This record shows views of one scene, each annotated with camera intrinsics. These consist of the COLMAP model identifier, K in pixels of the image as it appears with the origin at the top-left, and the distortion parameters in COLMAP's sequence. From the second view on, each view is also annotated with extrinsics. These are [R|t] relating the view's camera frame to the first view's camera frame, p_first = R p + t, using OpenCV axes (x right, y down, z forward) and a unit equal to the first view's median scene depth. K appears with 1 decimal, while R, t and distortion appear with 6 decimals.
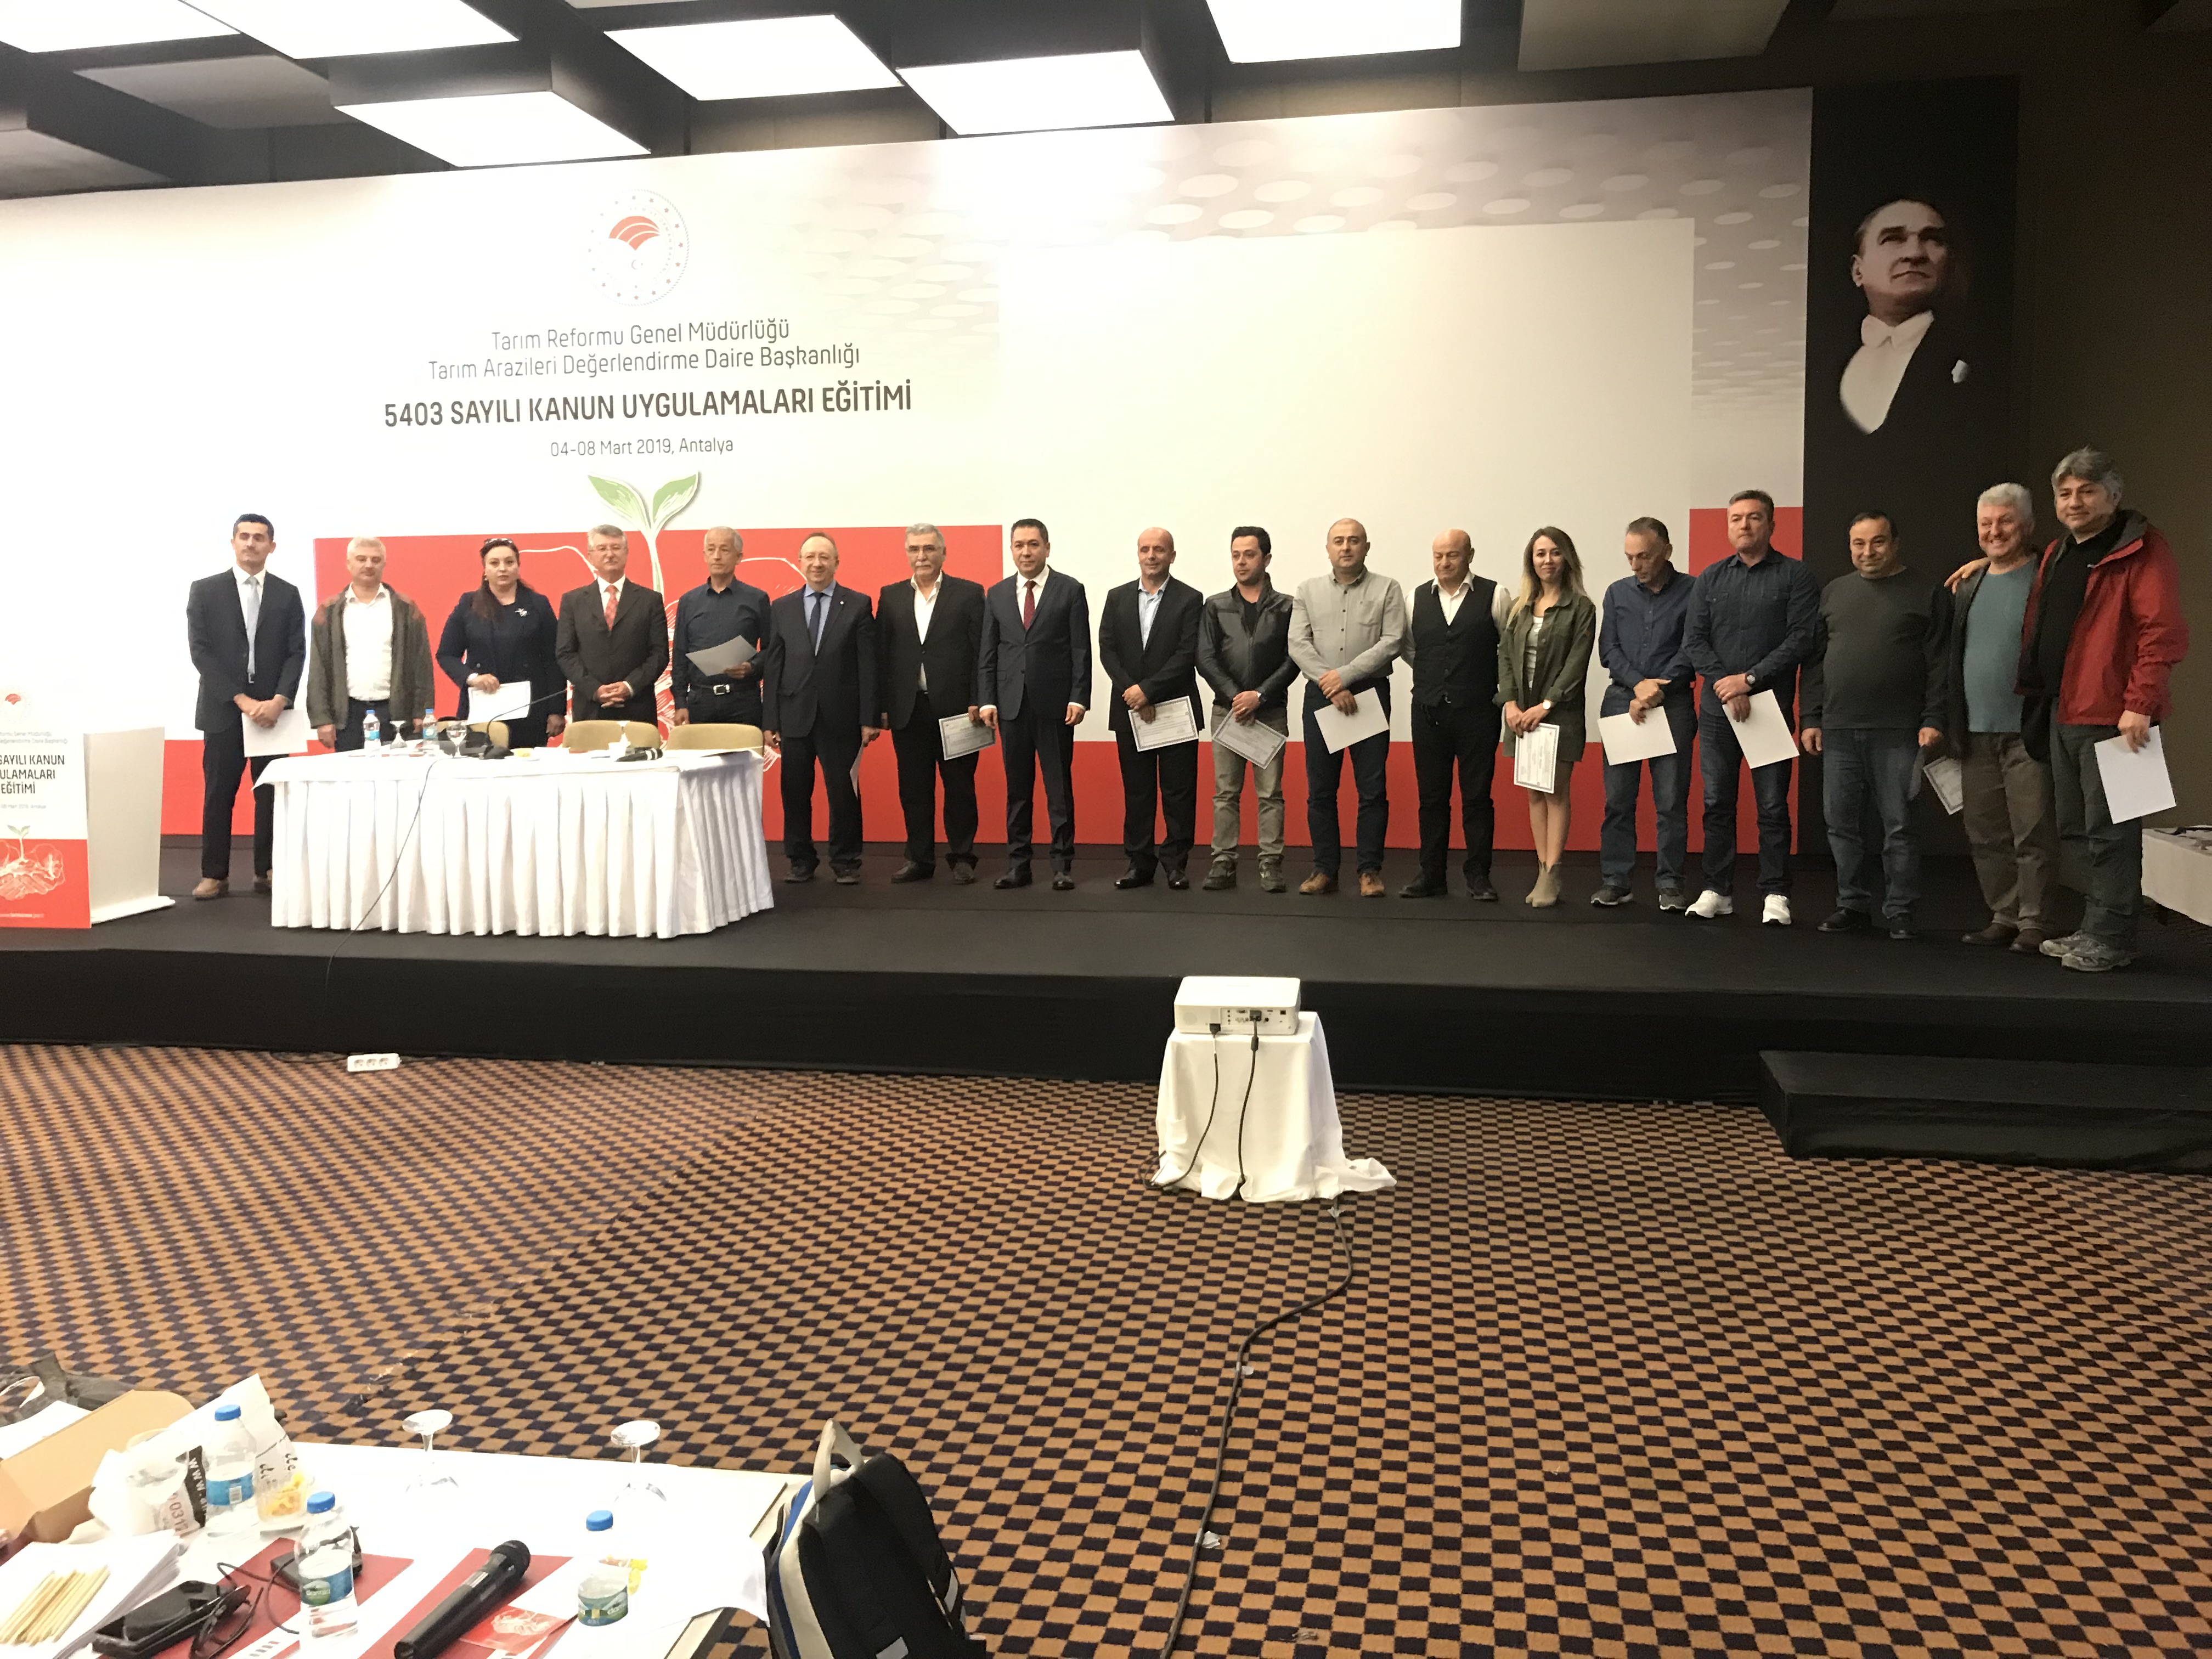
lens RADIAL K [[1810.6, 0, 1105.2], [0, 1810.6, 827.0], [0, 0, 1]] dist [-0.077369, -0.007617]
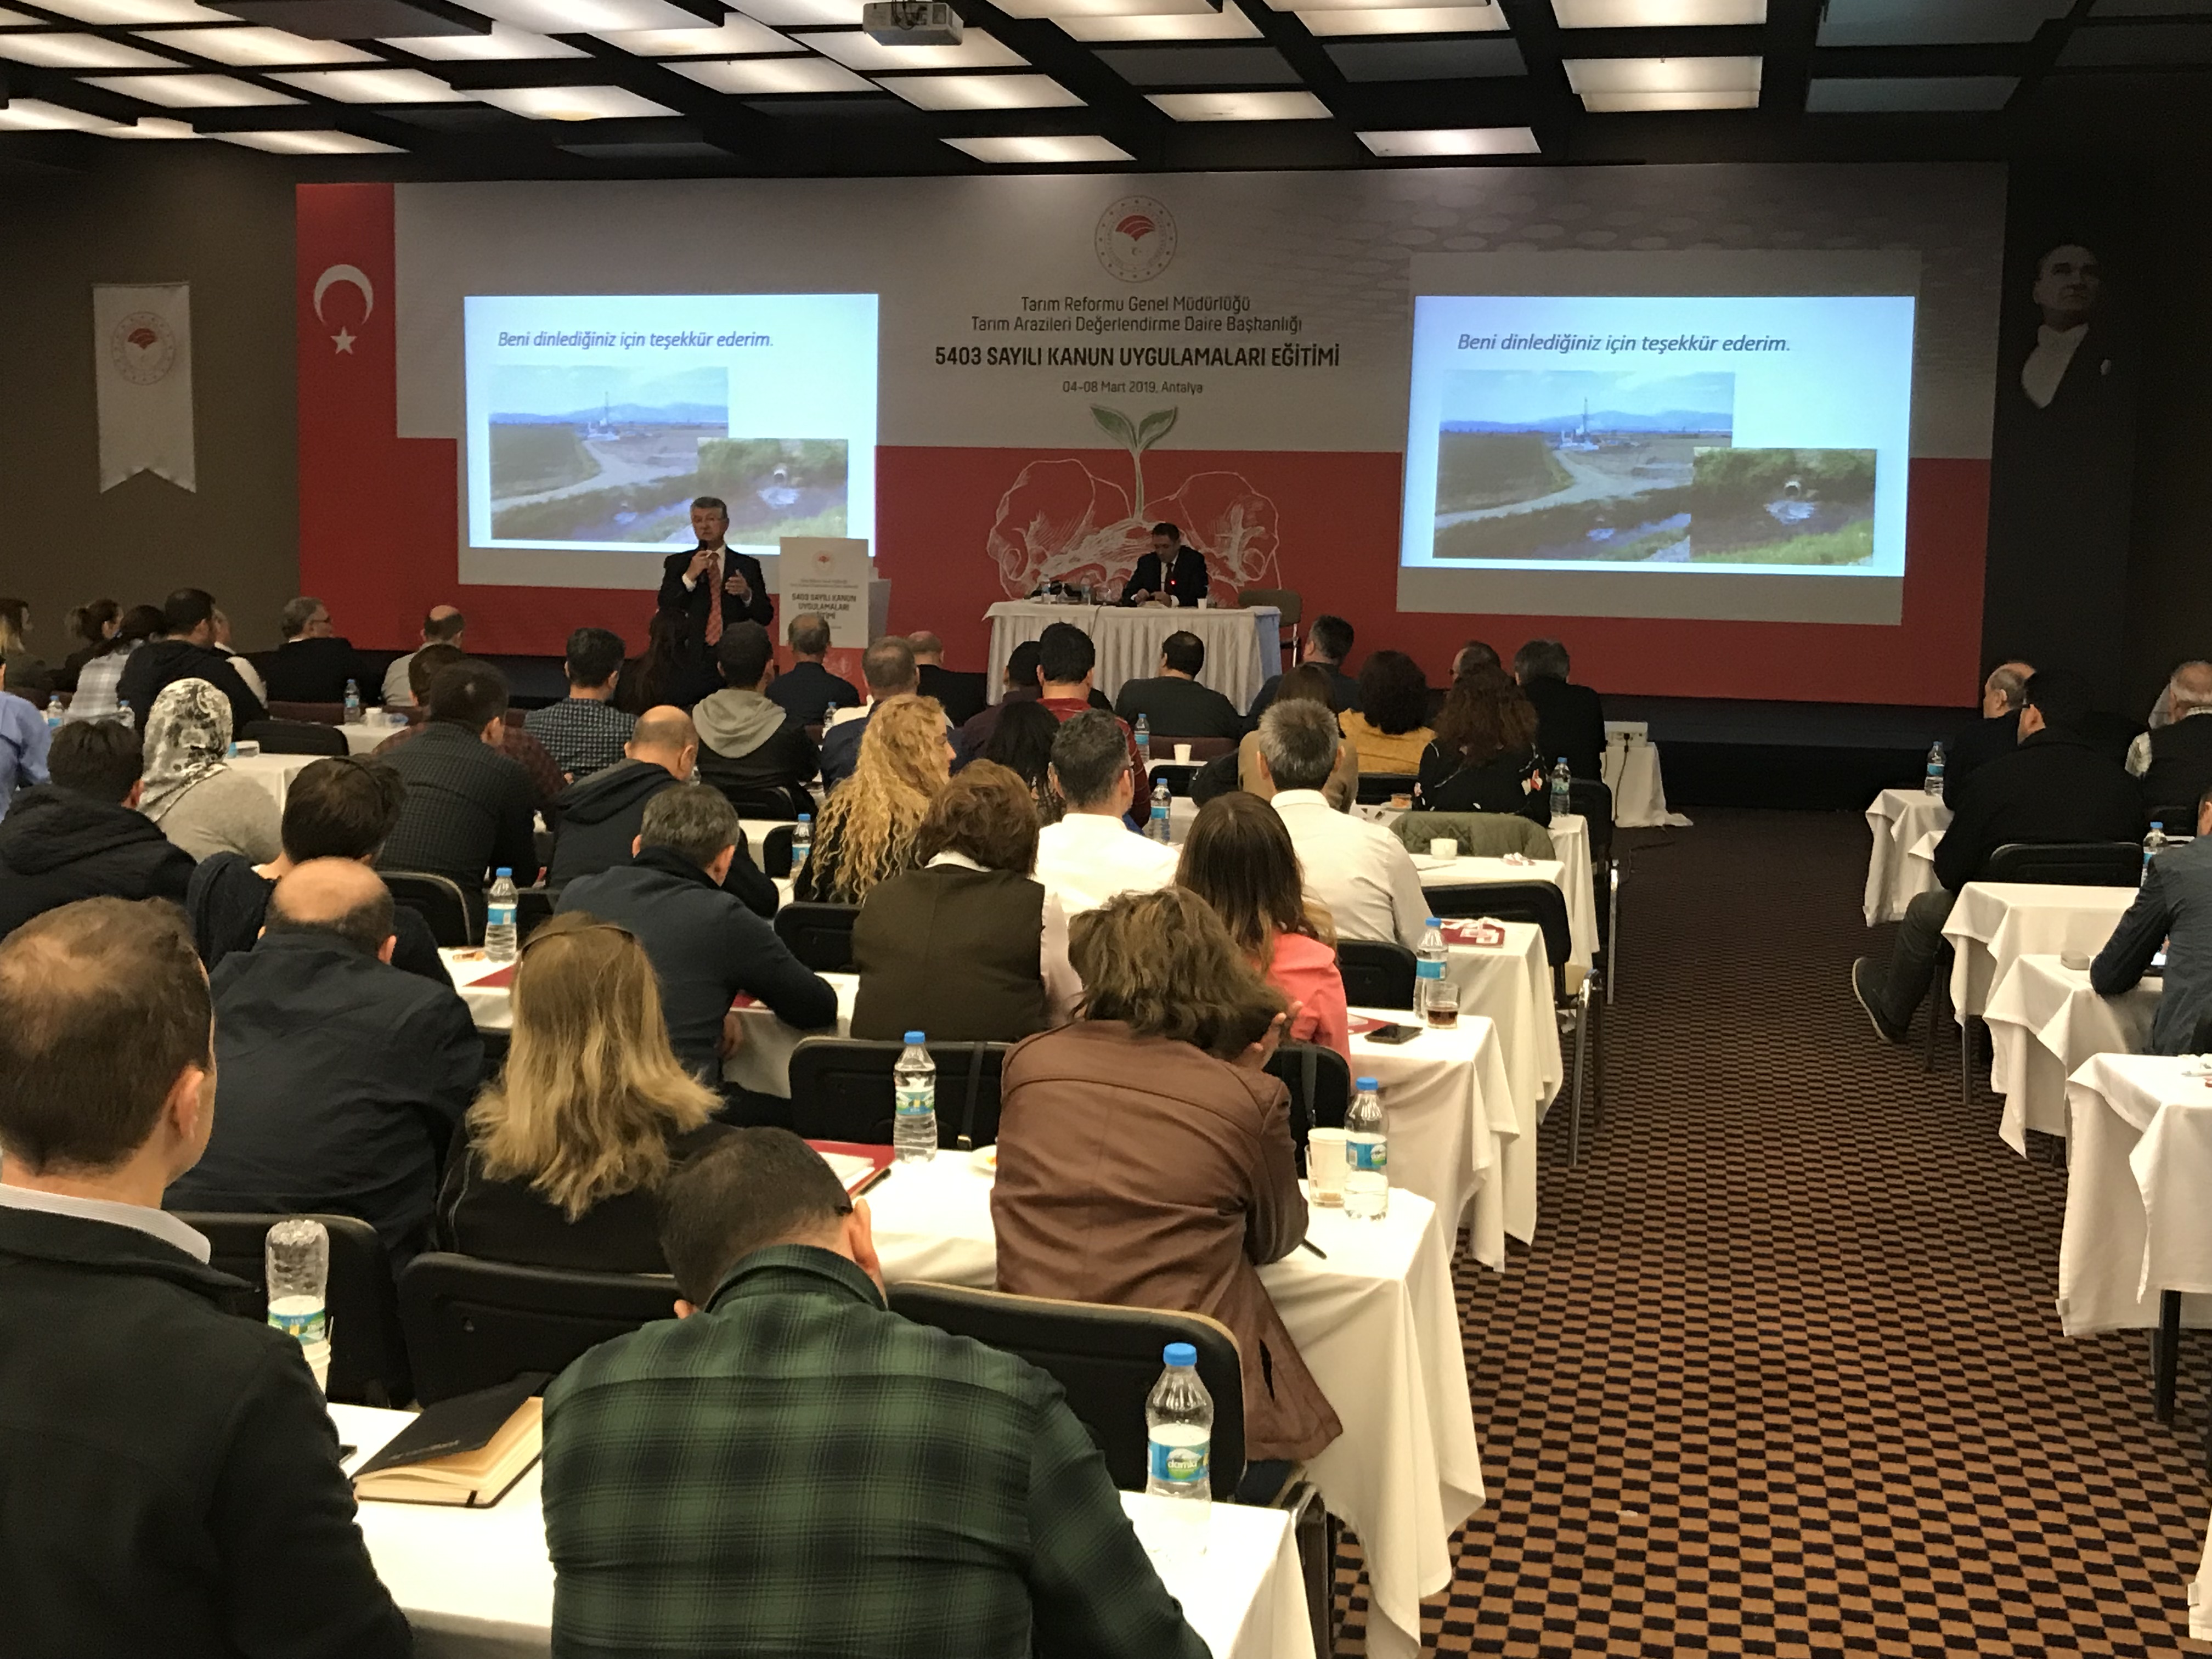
lens RADIAL K [[2517.2, 0, 1109.2], [0, 2517.2, 835.1], [0, 0, 1]] dist [-0.072083, 0.000000]
pose [[0.997771, 0.032243, -0.058417, -0.157978], [-0.031194, 0.999337, 0.018775, 0.088988], [0.058984, -0.016911, 0.998116, -0.890200]]
